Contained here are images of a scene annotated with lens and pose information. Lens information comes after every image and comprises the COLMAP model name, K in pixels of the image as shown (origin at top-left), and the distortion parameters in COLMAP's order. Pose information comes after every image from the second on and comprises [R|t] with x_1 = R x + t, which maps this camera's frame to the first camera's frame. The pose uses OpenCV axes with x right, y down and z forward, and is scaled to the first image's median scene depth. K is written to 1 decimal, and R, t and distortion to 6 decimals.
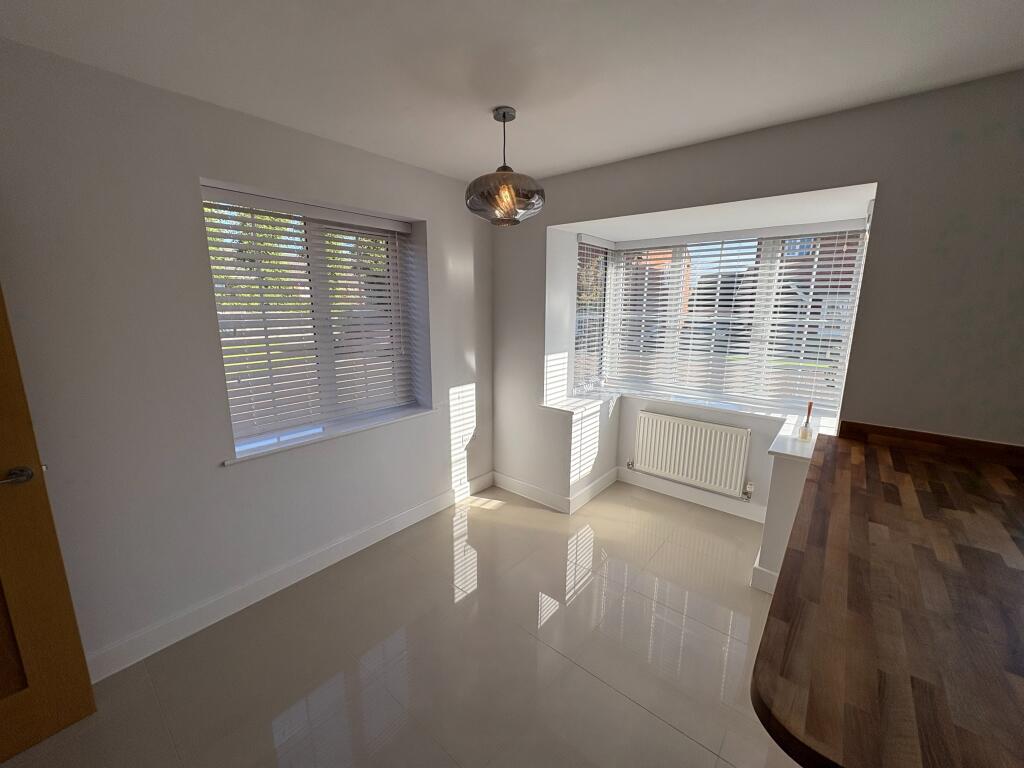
lens RADIAL K [[408.9, 0, 511.8], [0, 408.9, 382.9], [0, 0, 1]] dist [0.001599, -0.000096]
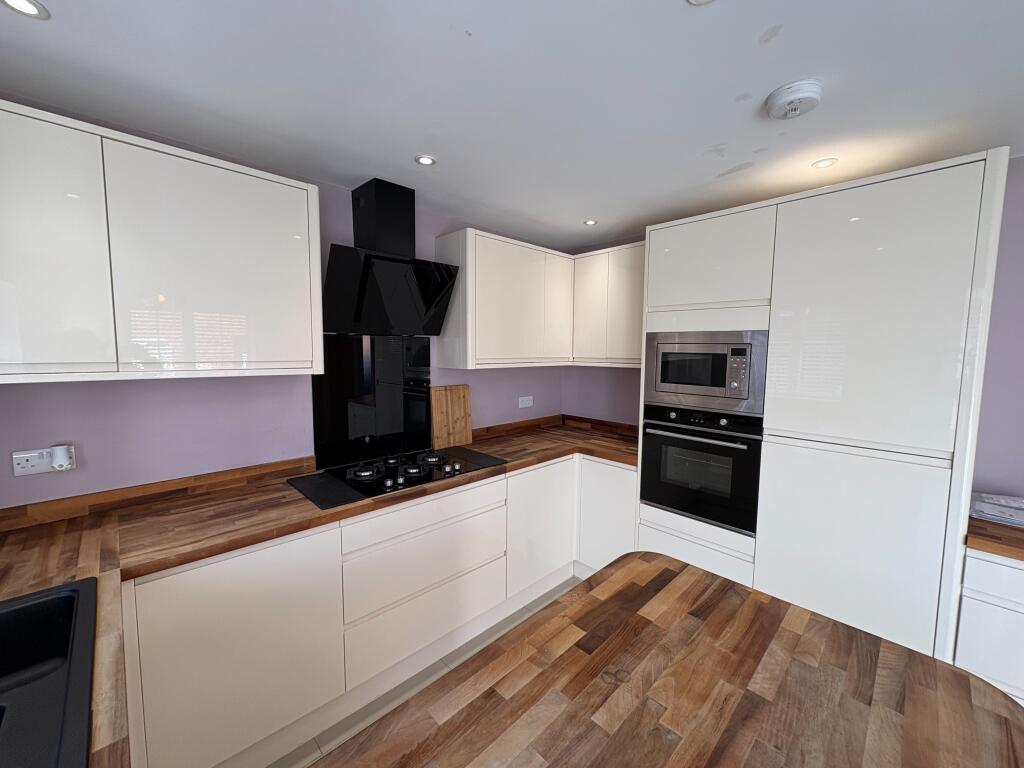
lens RADIAL K [[408.9, 0, 511.8], [0, 408.9, 382.9], [0, 0, 1]] dist [0.001599, -0.000096]
pose [[-0.994644, -0.026160, 0.099997, 1.812716], [0.002746, 0.960414, 0.278564, -0.389633], [-0.103325, 0.277347, -0.955198, 1.876726]]
